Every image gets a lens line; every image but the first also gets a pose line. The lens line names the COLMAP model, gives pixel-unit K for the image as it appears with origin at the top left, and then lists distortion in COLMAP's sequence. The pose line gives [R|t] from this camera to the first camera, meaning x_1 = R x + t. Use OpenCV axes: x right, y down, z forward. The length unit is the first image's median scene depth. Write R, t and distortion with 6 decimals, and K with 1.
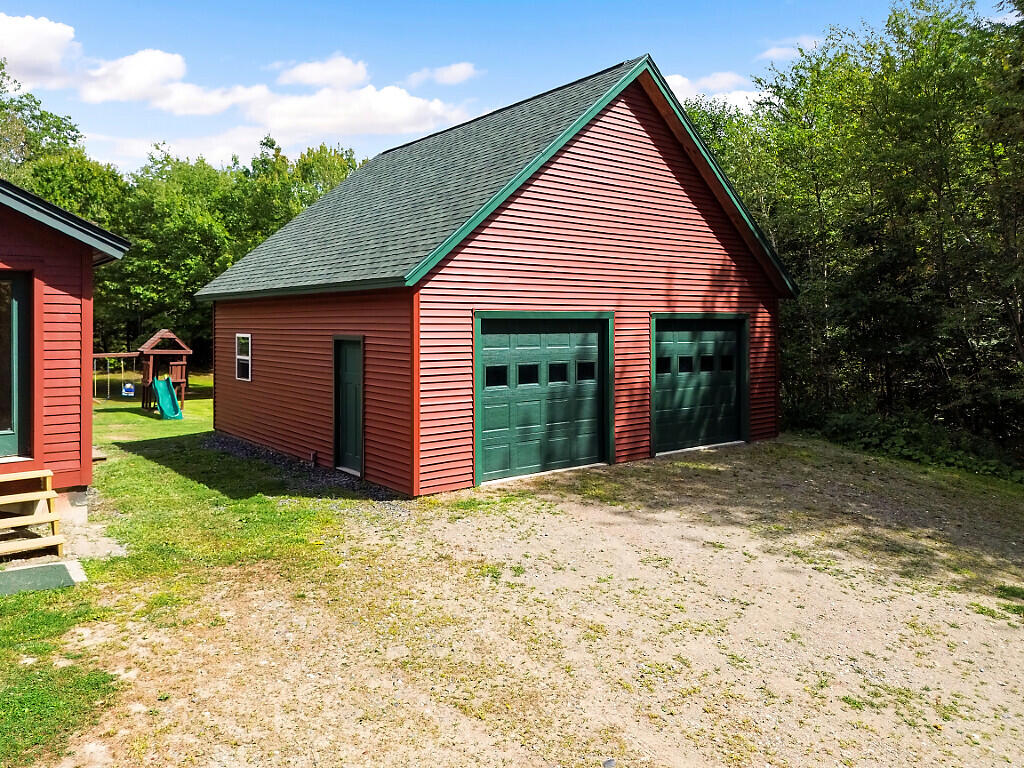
lens RADIAL K [[736.4, 0, 512.0], [0, 736.4, 384.0], [0, 0, 1]] dist [0.006209, -0.001025]
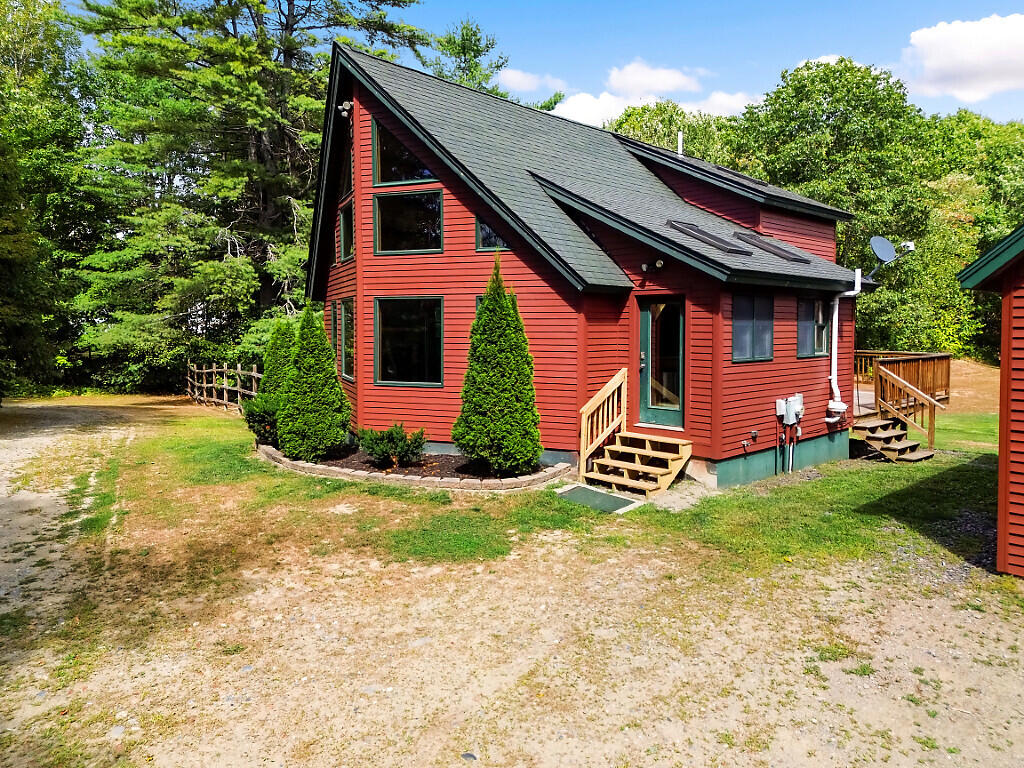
lens RADIAL K [[739.1, 0, 514.0], [0, 739.1, 350.5], [0, 0, 1]] dist [0.109725, -0.146038]
pose [[0.108688, 0.035876, -0.993428, 0.512043], [-0.078550, 0.996534, 0.027395, -0.044701], [0.990968, 0.075056, 0.111129, 0.384428]]
